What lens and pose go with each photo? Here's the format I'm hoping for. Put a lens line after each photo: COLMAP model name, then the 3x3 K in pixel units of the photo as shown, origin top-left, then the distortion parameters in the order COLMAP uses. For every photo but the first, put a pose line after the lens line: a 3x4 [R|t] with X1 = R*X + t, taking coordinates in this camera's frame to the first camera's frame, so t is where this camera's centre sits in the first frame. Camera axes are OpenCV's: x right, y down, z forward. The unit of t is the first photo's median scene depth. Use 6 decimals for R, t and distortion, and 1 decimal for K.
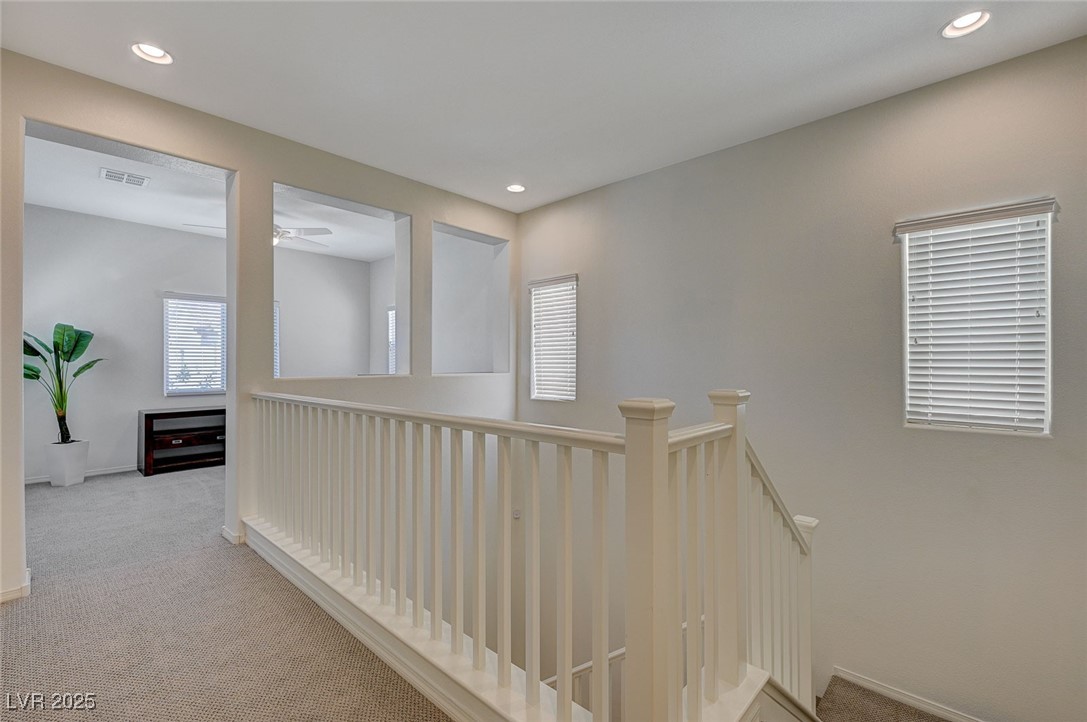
lens RADIAL K [[456.9, 0, 546.1], [0, 456.9, 359.2], [0, 0, 1]] dist [-0.010889, -0.000155]
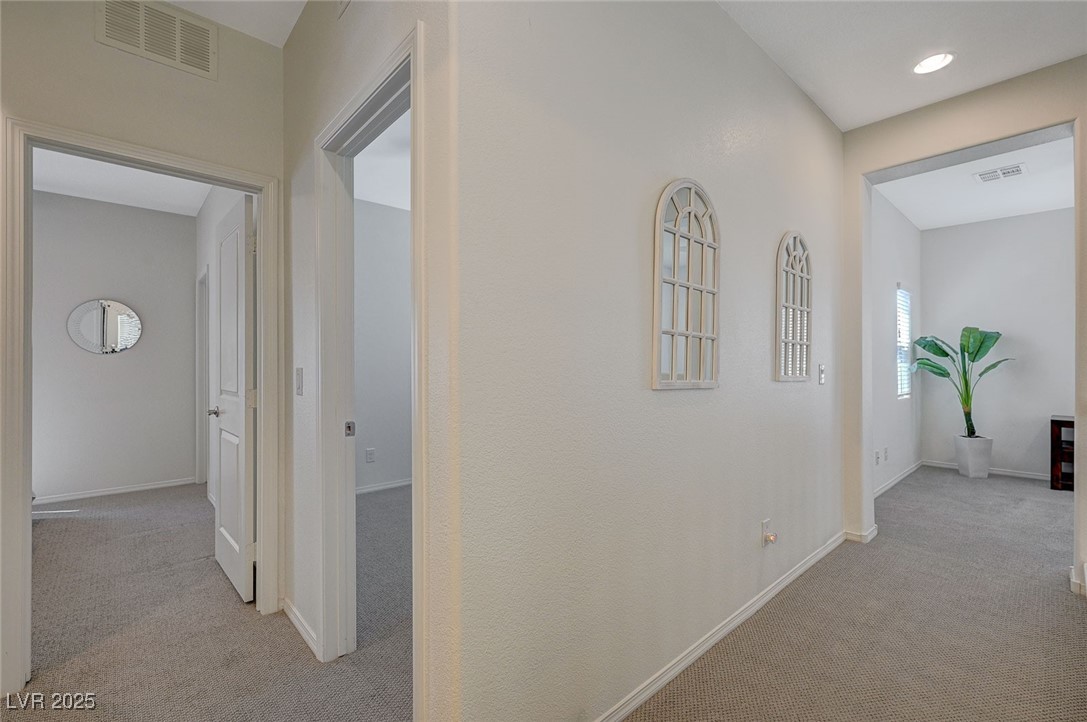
lens RADIAL K [[456.9, 0, 550.2], [0, 456.9, 364.4], [0, 0, 1]] dist [-0.010889, -0.000155]
pose [[-0.072877, 0.003780, -0.997334, 0.086106], [0.008150, 0.999962, 0.003195, -0.000448], [0.997308, -0.007896, -0.072905, 0.077834]]
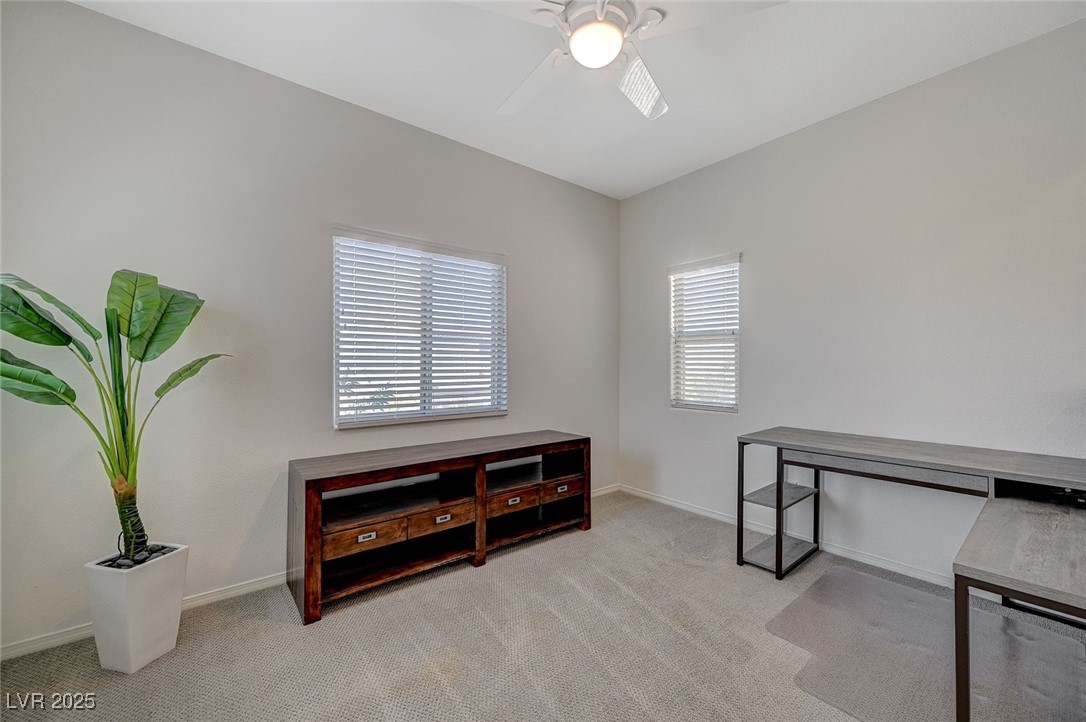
lens RADIAL K [[434.6, 0, 545.1], [0, 434.6, 360.3], [0, 0, 1]] dist [0.005947, -0.001864]
pose [[0.991855, 0.003849, -0.127317, -0.651520], [-0.003773, 0.999993, 0.000845, 0.003520], [0.127319, -0.000358, 0.991862, 0.659259]]
